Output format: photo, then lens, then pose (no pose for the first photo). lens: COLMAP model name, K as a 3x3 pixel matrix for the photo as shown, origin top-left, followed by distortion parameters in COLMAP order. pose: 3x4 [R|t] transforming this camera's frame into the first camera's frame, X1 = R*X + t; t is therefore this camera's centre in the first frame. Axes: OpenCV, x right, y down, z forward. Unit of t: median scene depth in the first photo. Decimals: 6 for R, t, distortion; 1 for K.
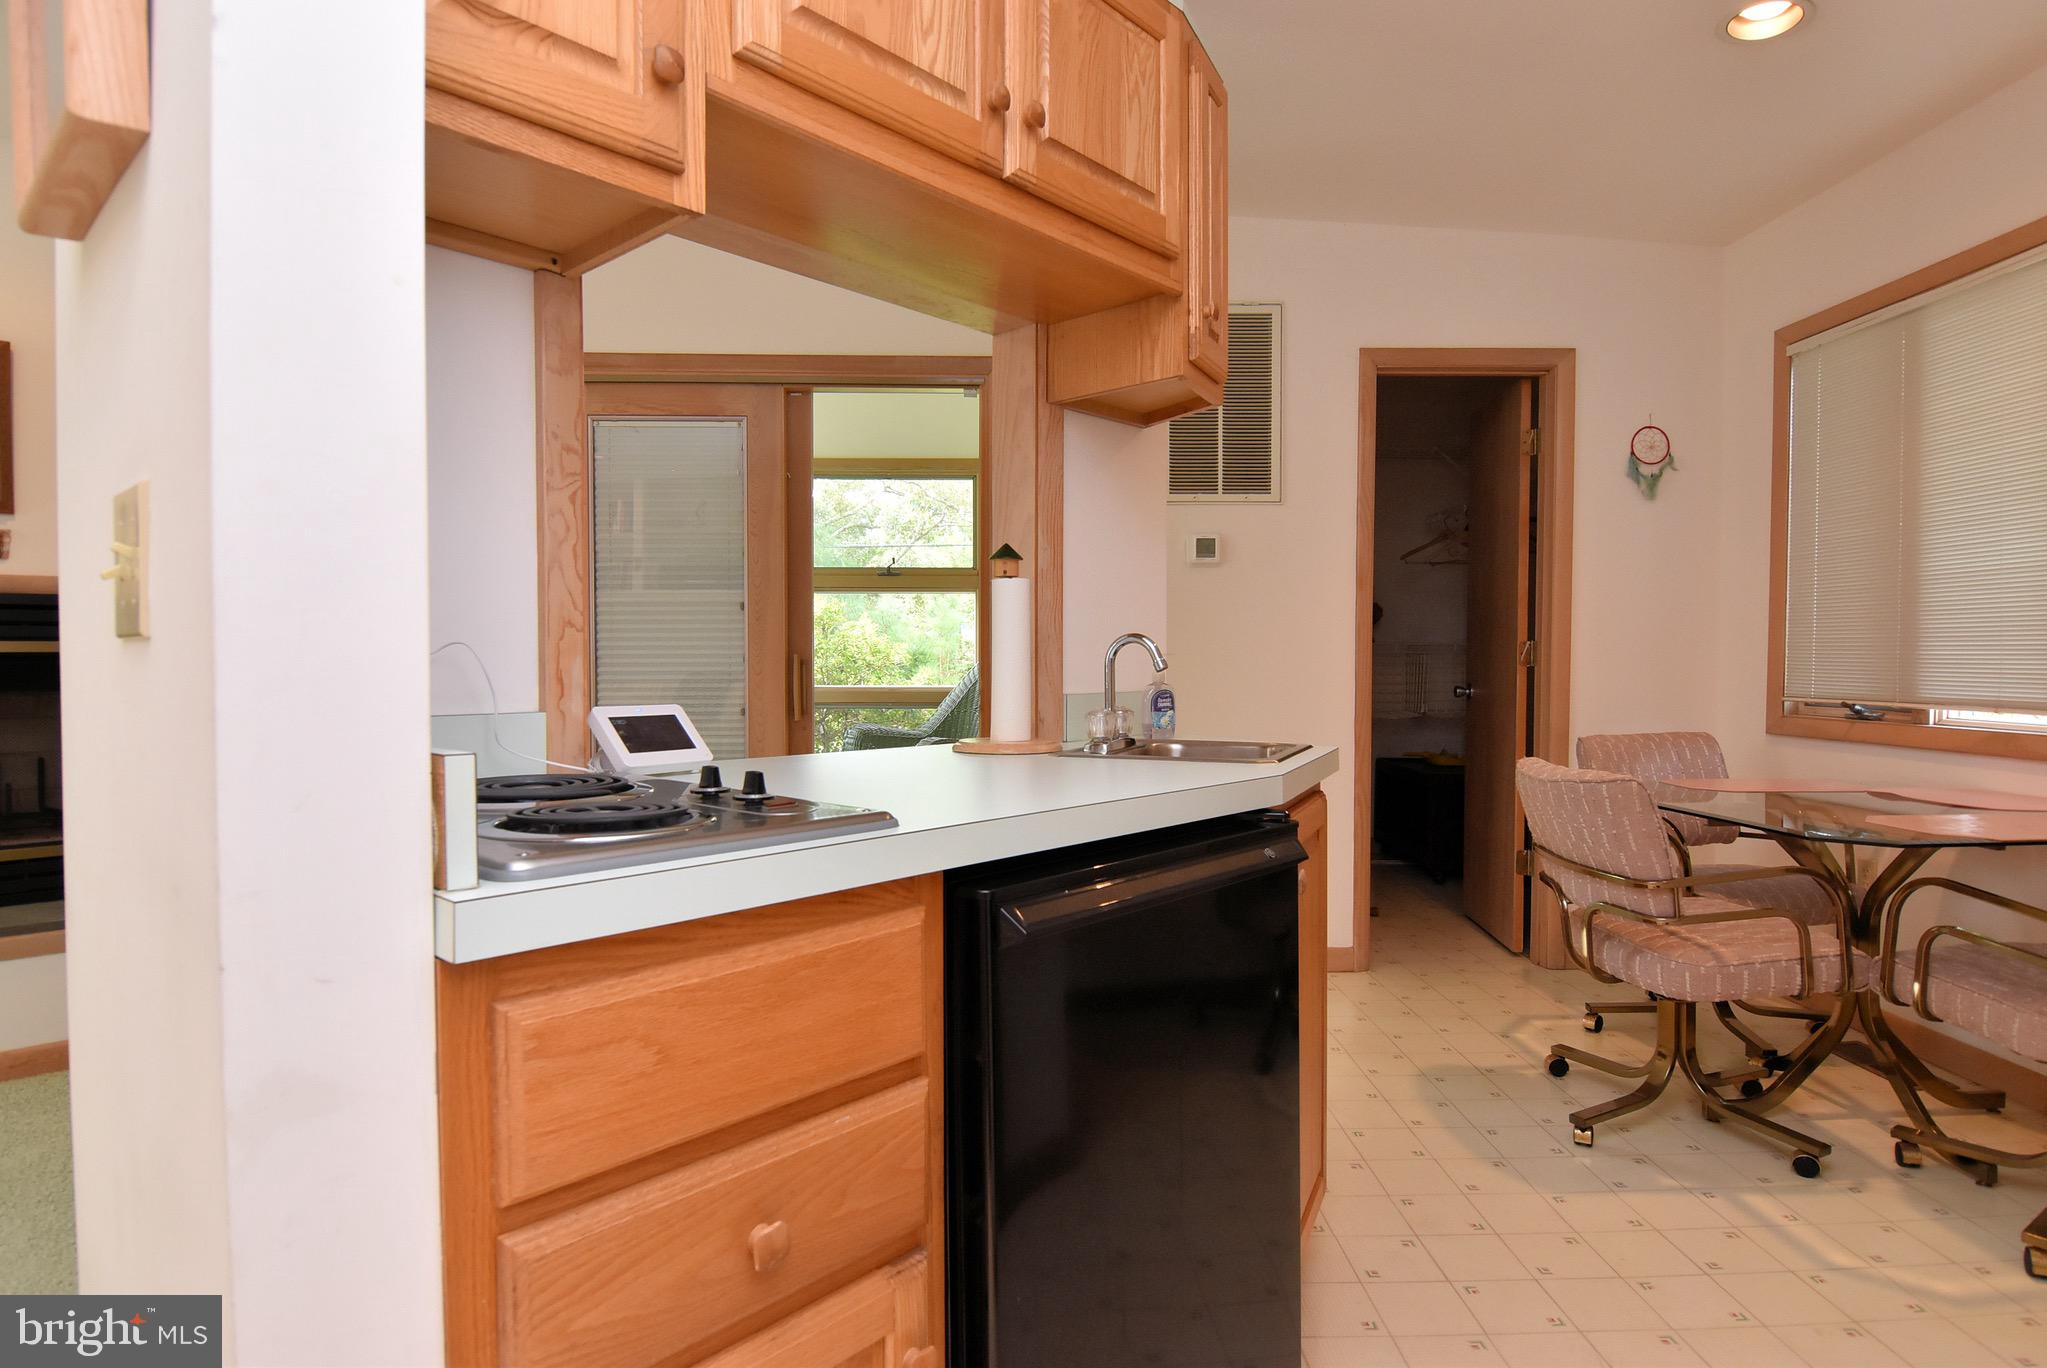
lens RADIAL K [[1087.2, 0, 1030.3], [0, 1087.2, 684.4], [0, 0, 1]] dist [0.006994, -0.021386]
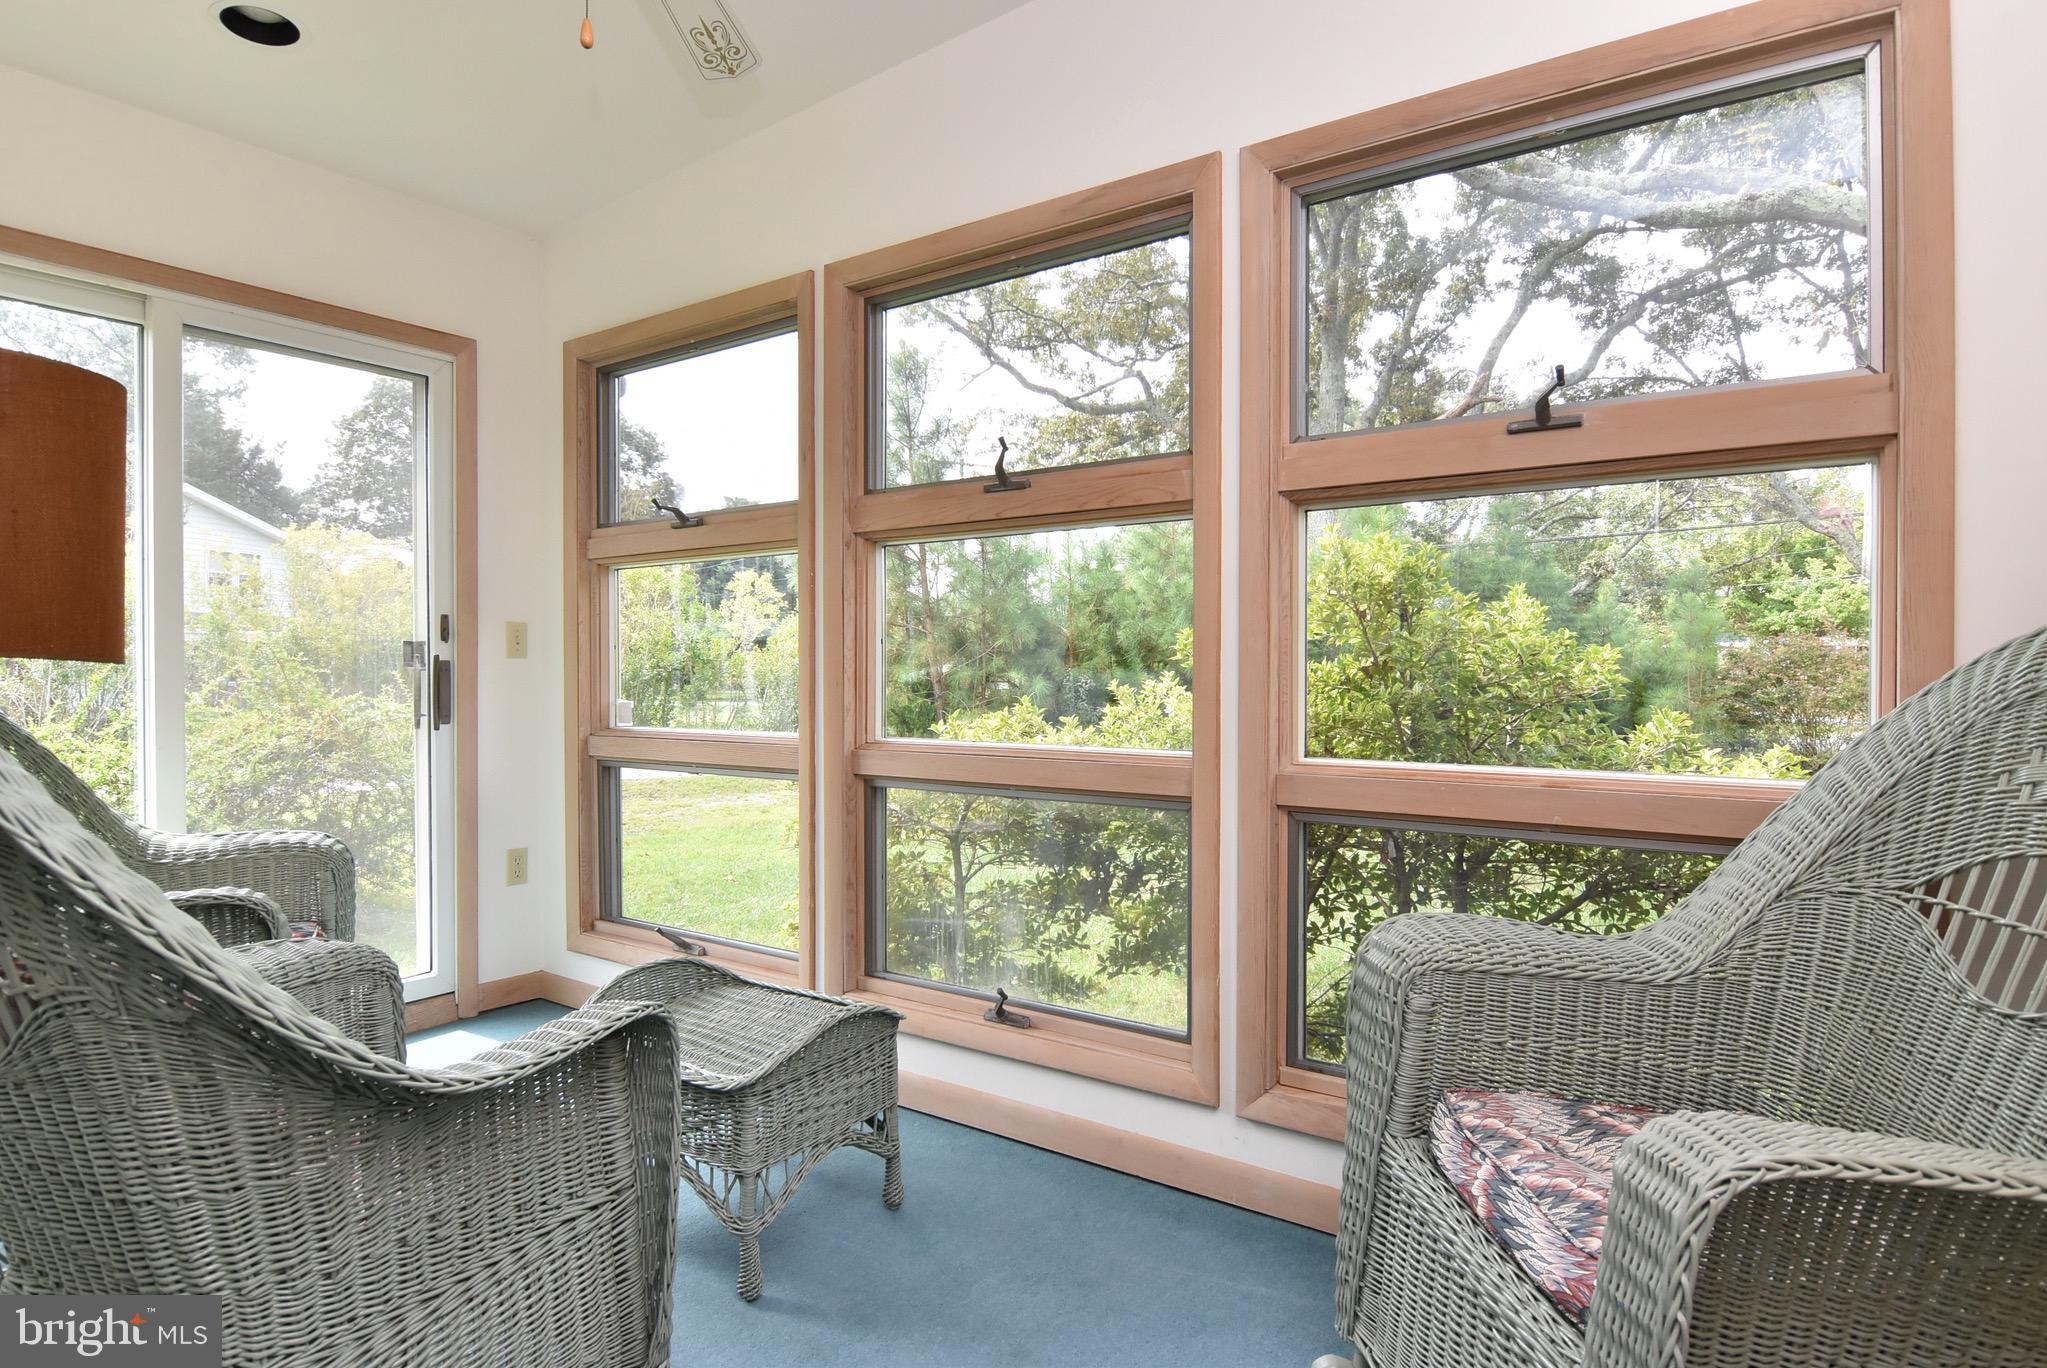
lens RADIAL K [[1087.2, 0, 1030.3], [0, 1087.2, 684.4], [0, 0, 1]] dist [0.006994, -0.021386]
pose [[0.811772, 0.003837, -0.583962, -0.054682], [-0.013342, 0.999839, -0.011977, -0.015664], [0.583822, 0.017514, 0.811693, 0.539781]]
